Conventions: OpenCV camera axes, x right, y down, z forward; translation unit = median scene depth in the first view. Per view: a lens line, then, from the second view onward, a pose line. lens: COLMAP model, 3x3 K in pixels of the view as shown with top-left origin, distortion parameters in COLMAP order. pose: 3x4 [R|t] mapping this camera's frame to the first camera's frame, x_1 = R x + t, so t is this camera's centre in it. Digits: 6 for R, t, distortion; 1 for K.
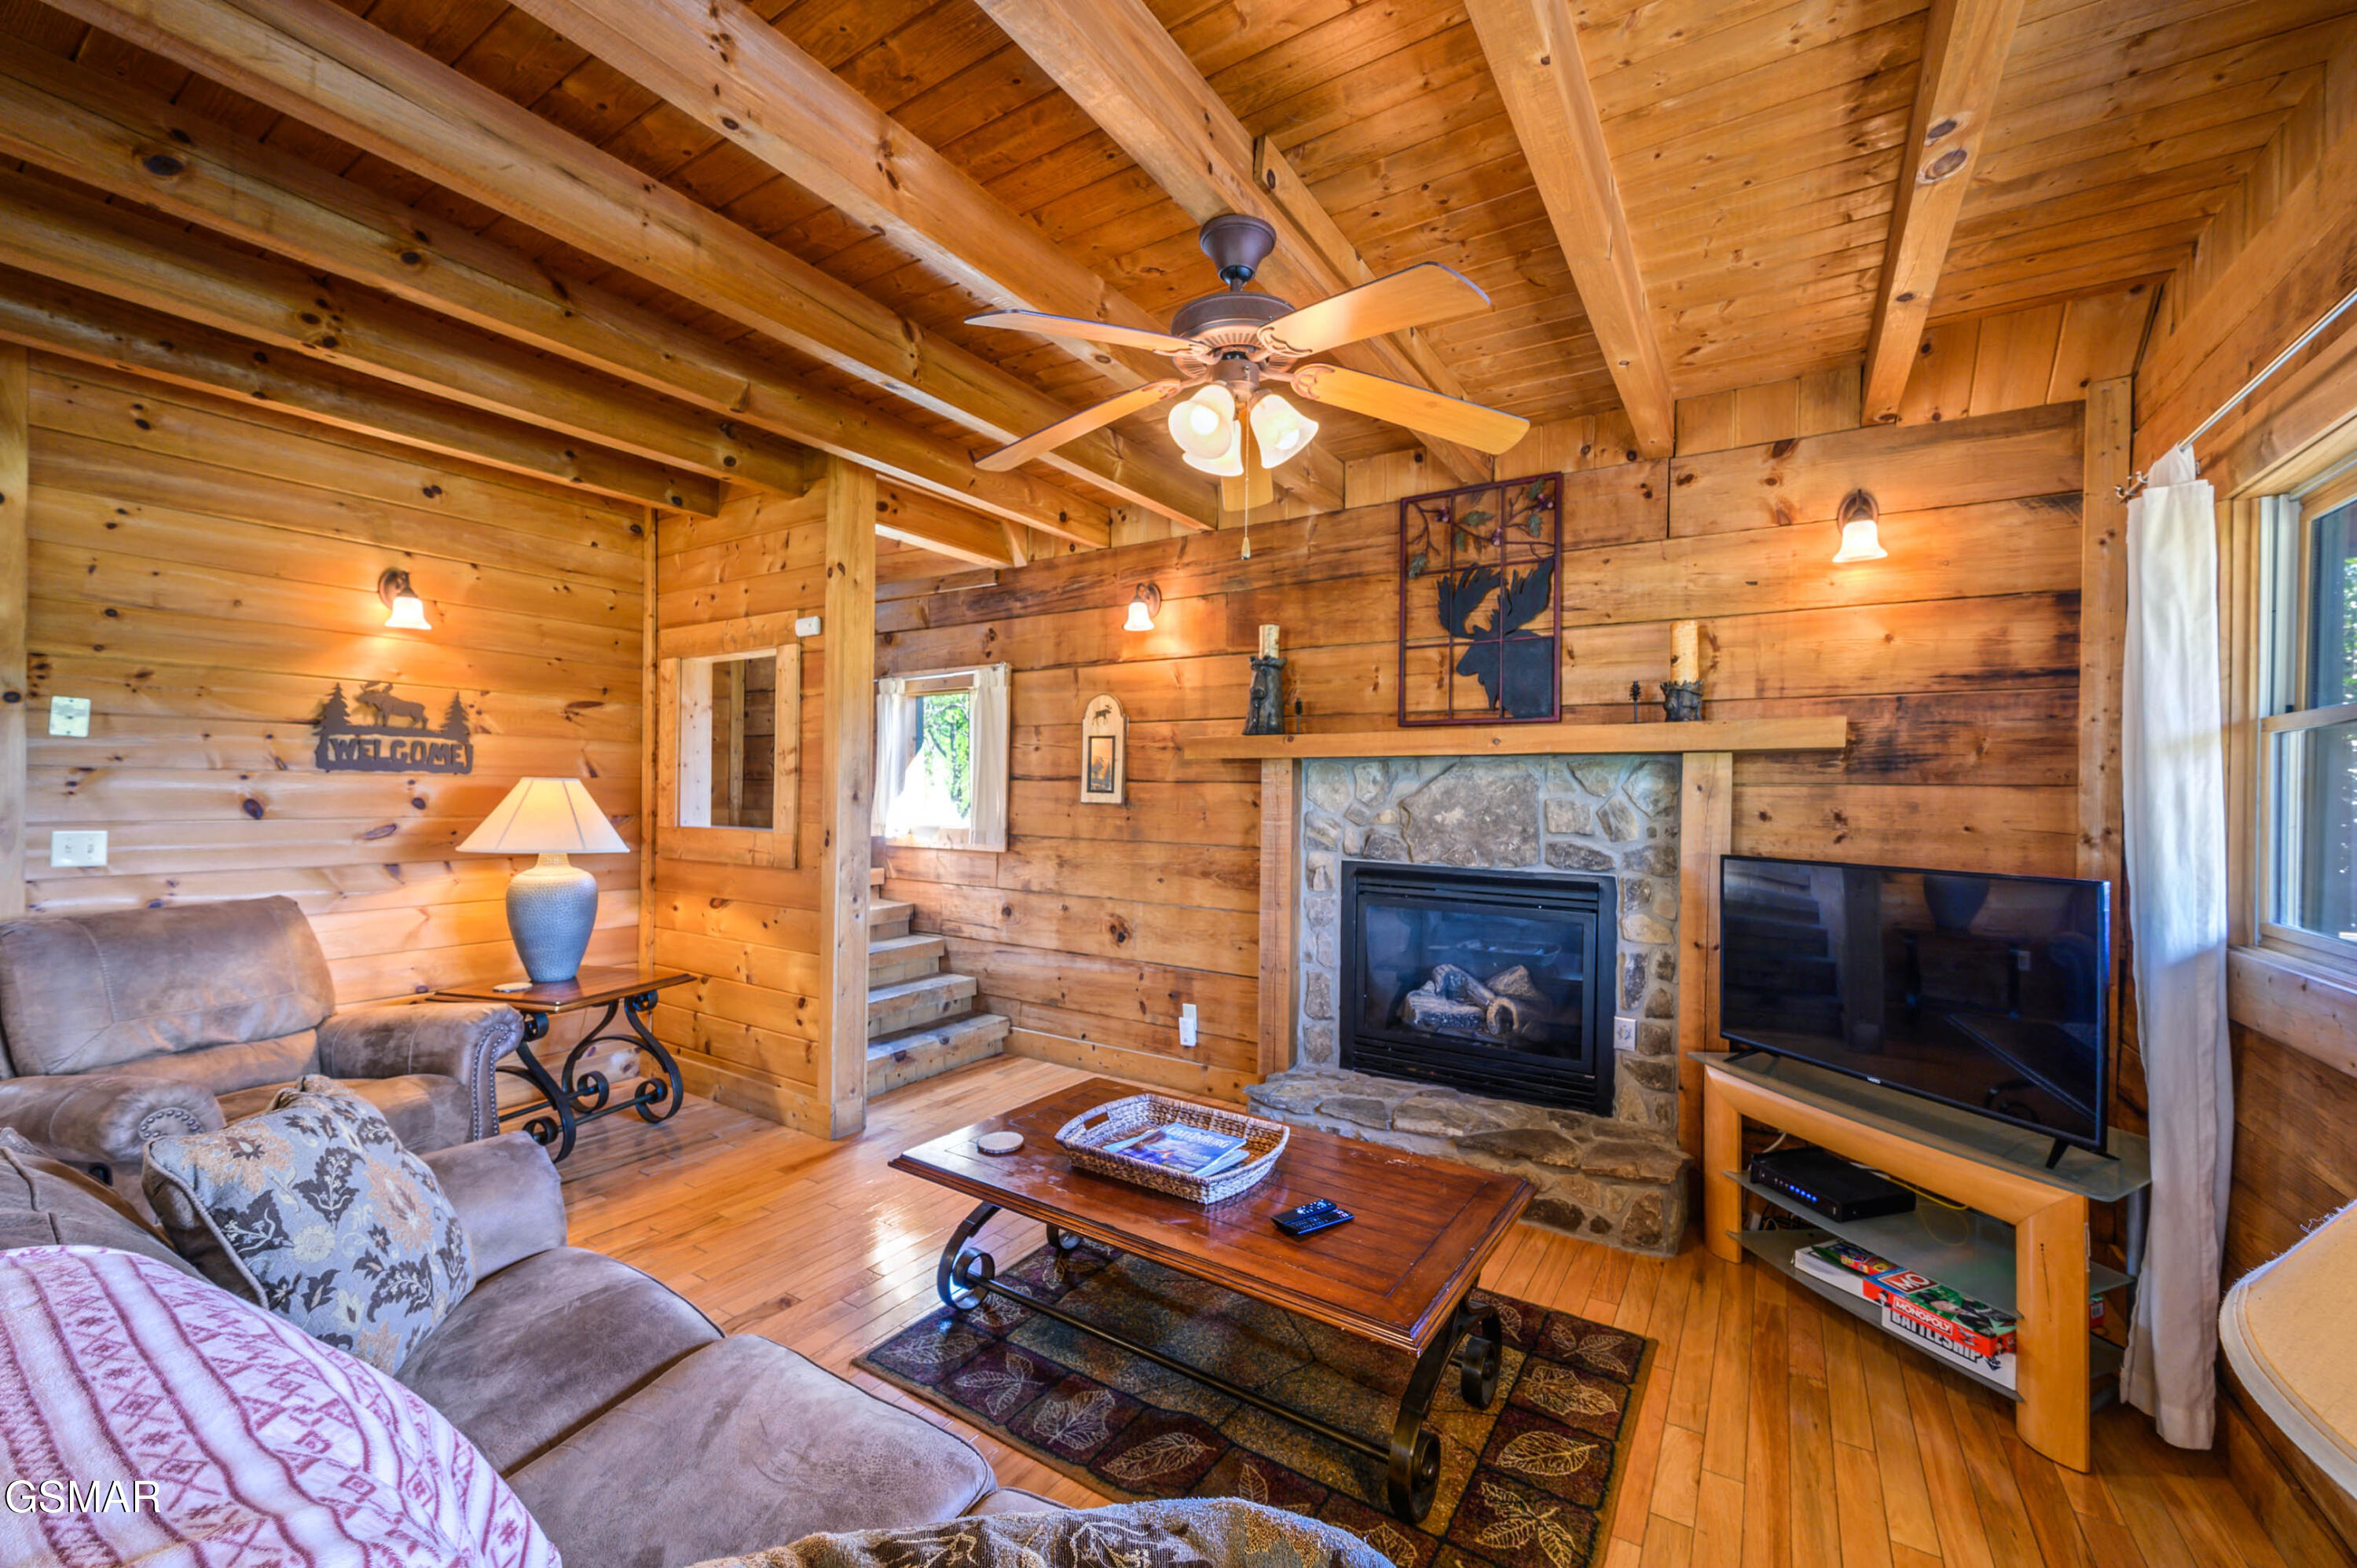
lens RADIAL K [[945.3, 0, 1190.1], [0, 945.3, 793.6], [0, 0, 1]] dist [-0.000042, -0.000396]
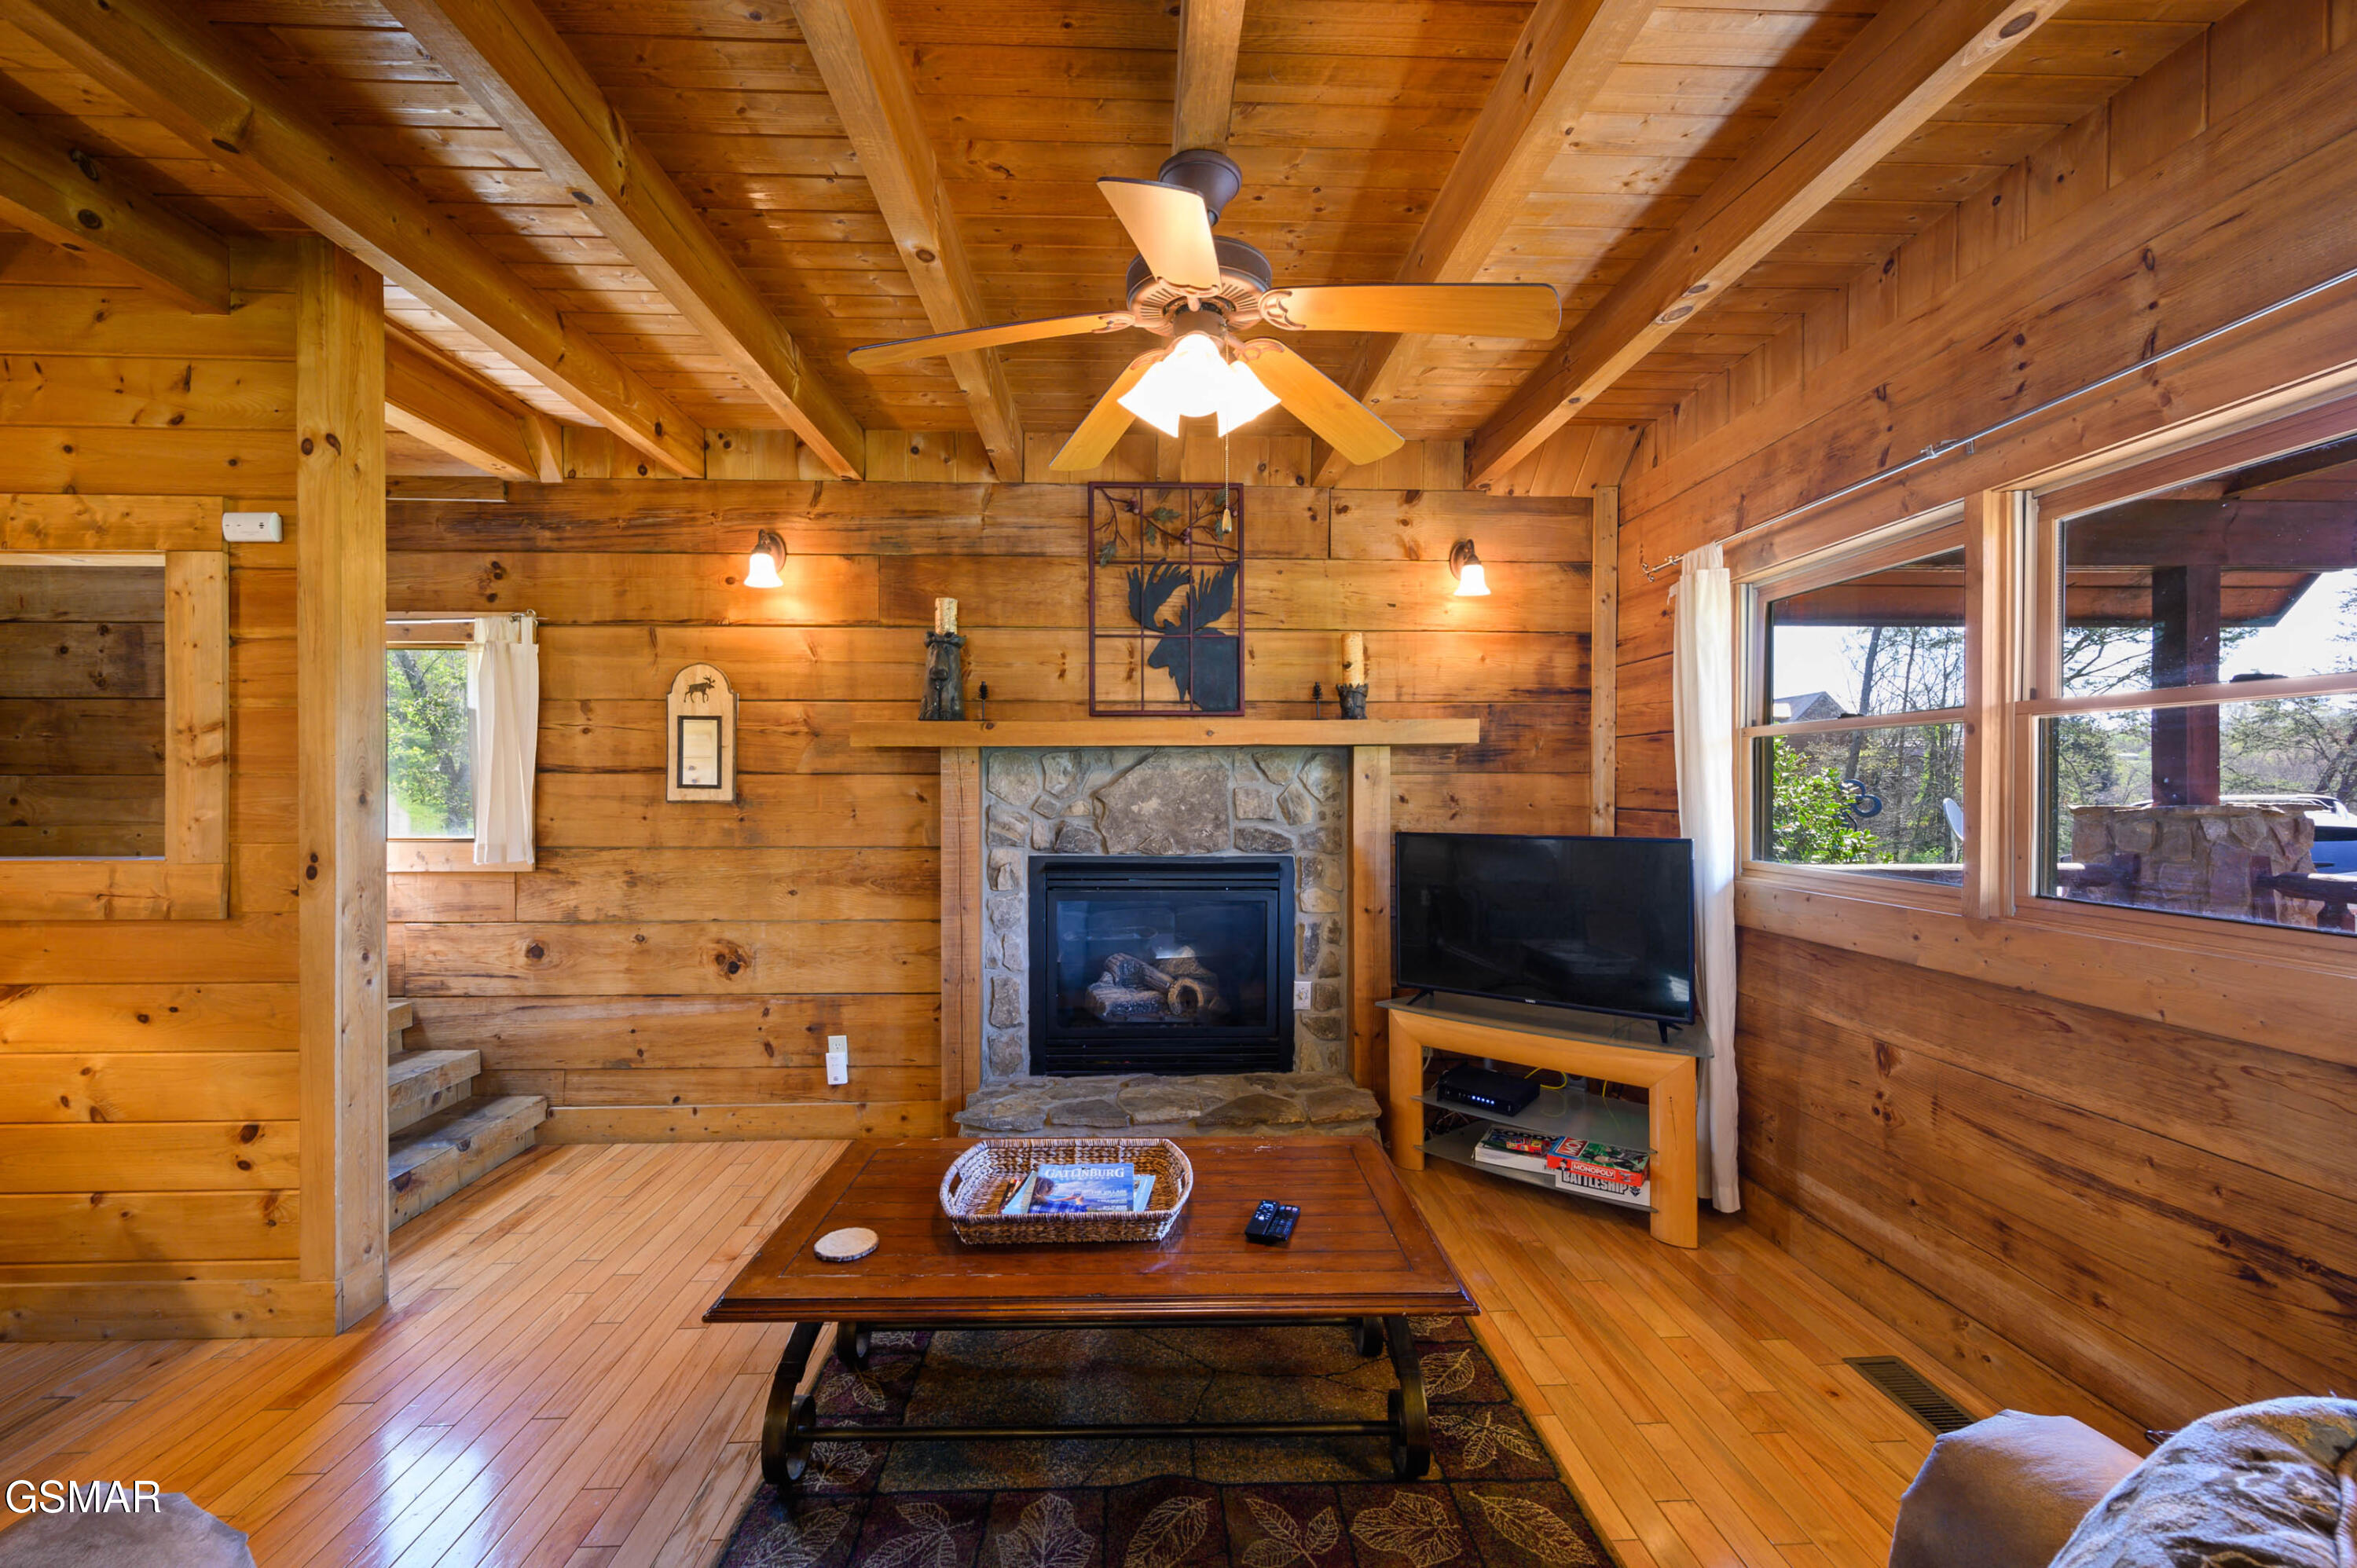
lens RADIAL K [[945.3, 0, 1180.4], [0, 945.3, 793.6], [0, 0, 1]] dist [-0.000042, -0.000396]
pose [[0.817562, -0.017813, 0.575565, -0.274332], [0.012586, 0.999835, 0.013065, -0.002239], [-0.575703, -0.003437, 0.817651, 0.146843]]
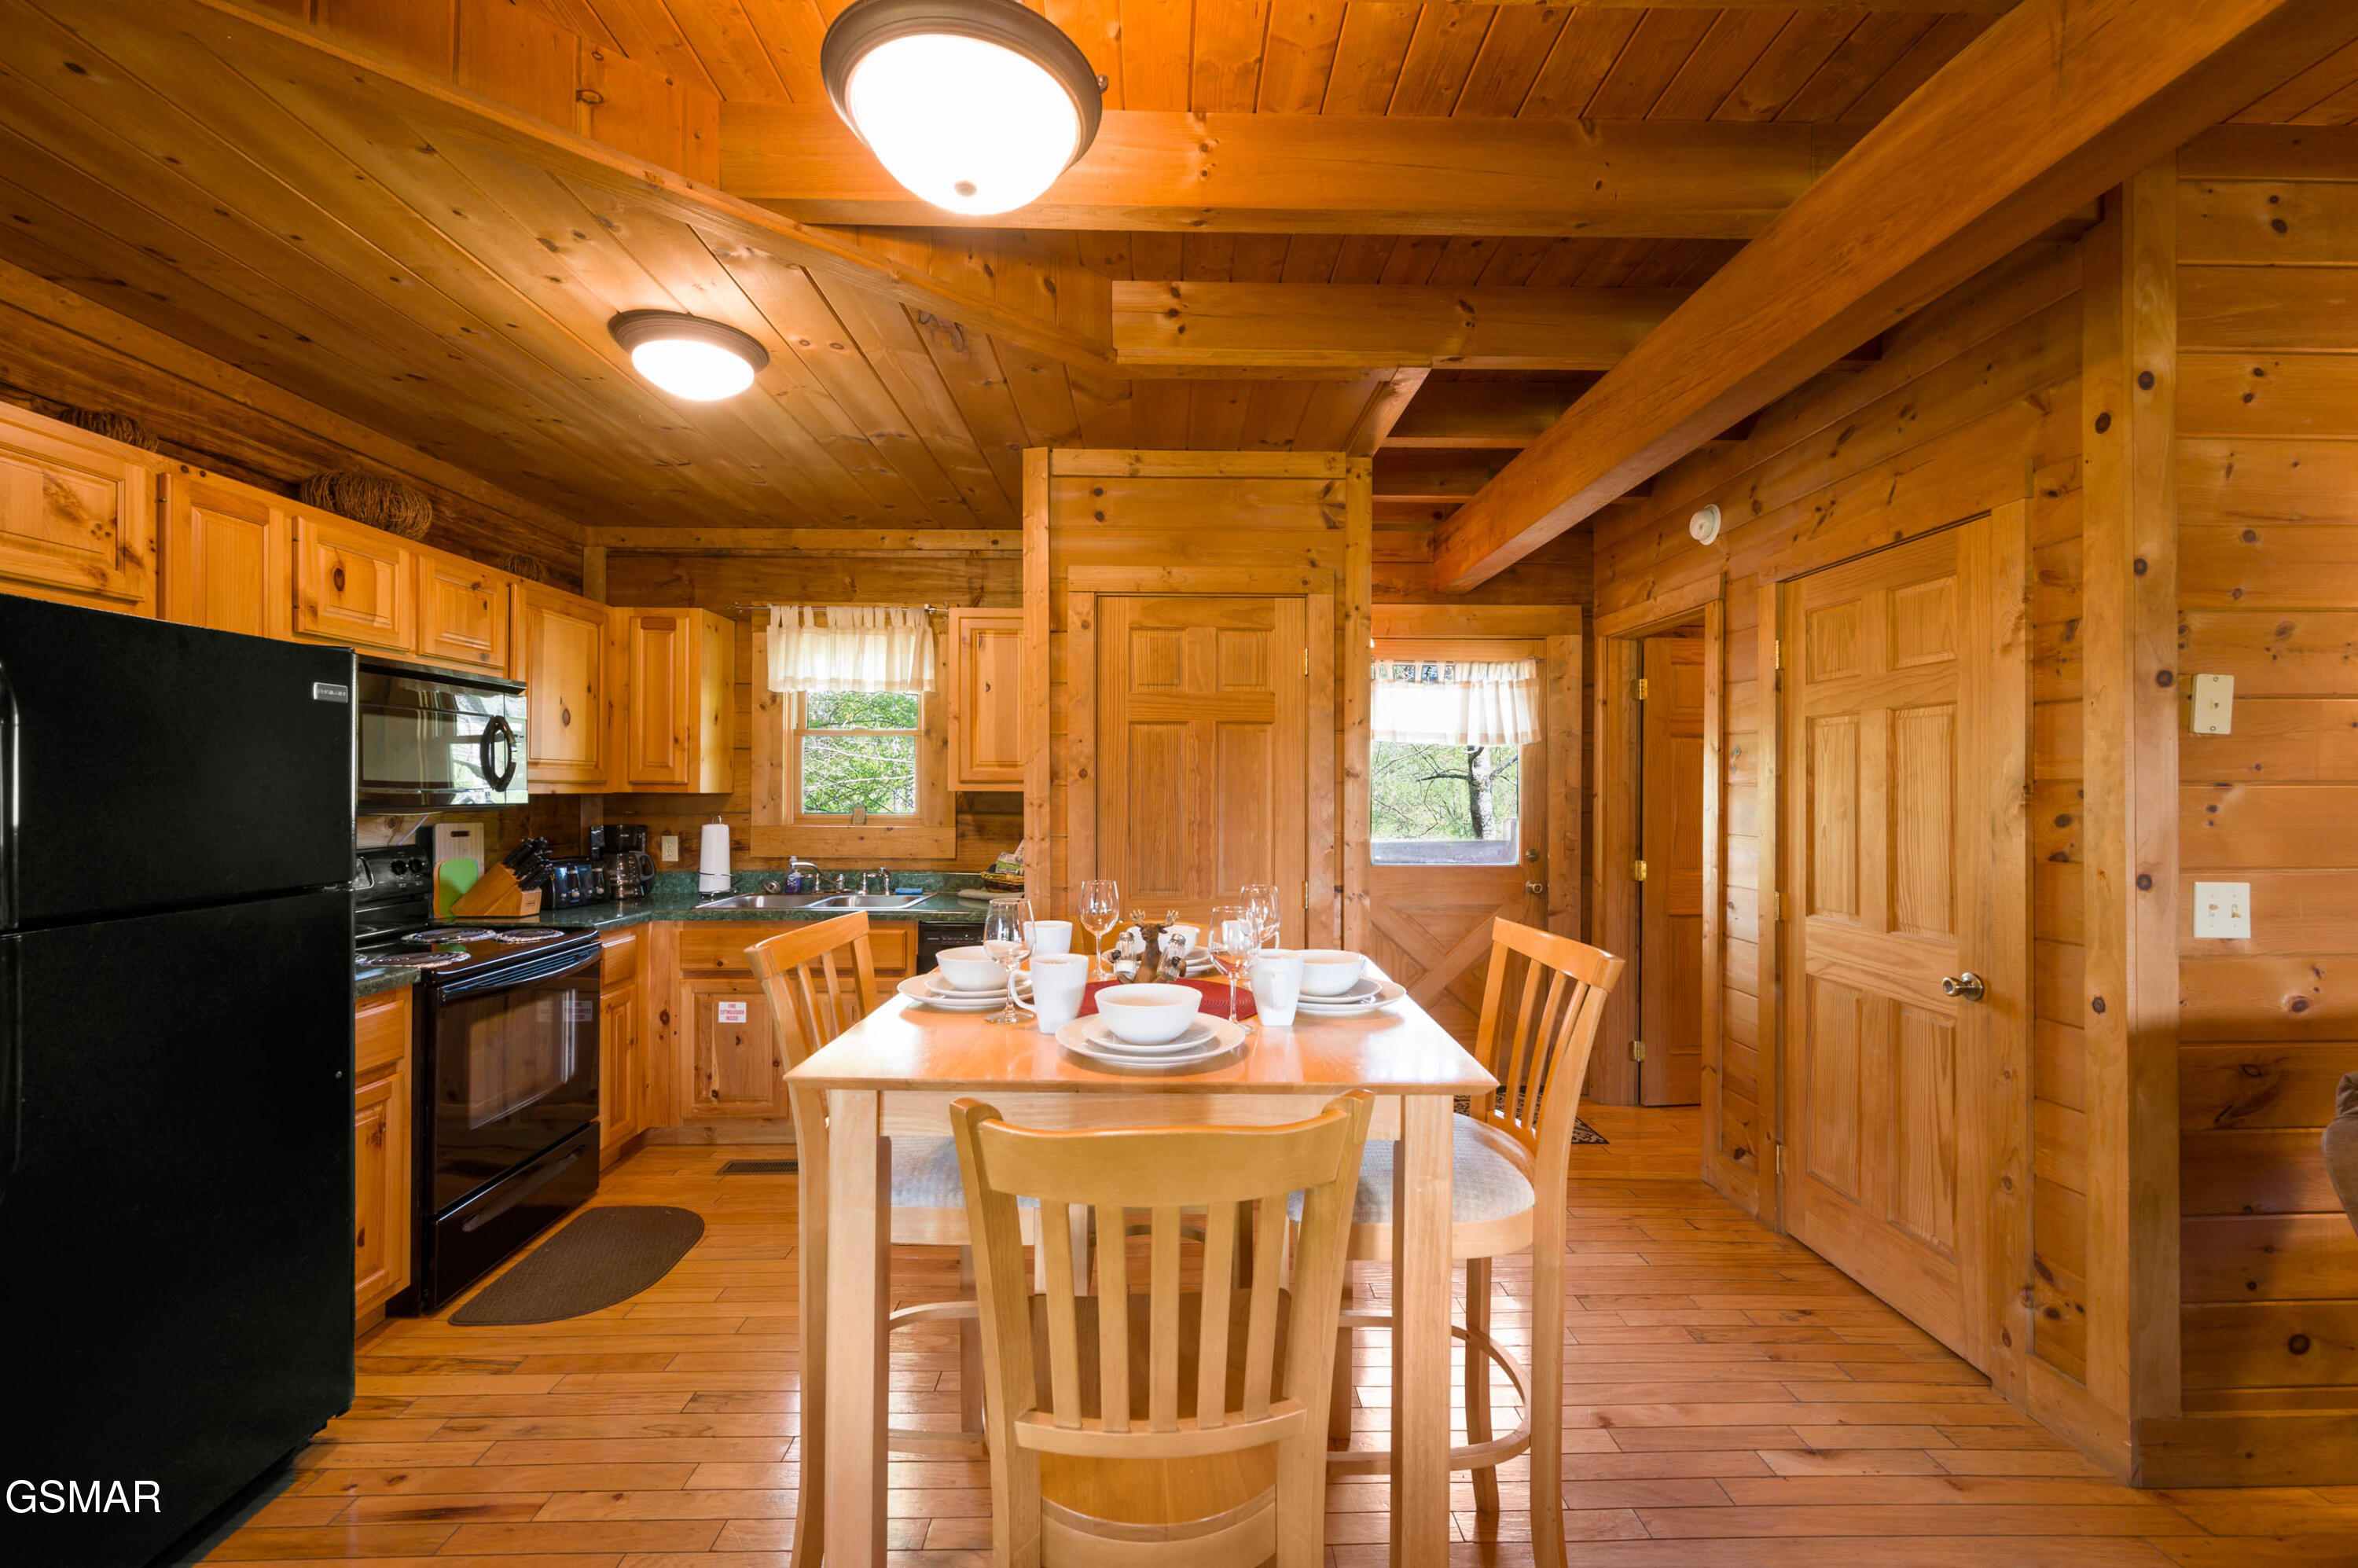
lens RADIAL K [[945.7, 0, 1173.4], [0, 945.7, 791.8], [0, 0, 1]] dist [-0.000042, -0.000396]
pose [[0.557860, -0.013292, -0.829829, -0.847034], [0.007885, 0.999911, -0.010716, -0.016677], [0.829898, -0.000566, 0.557915, 0.045088]]
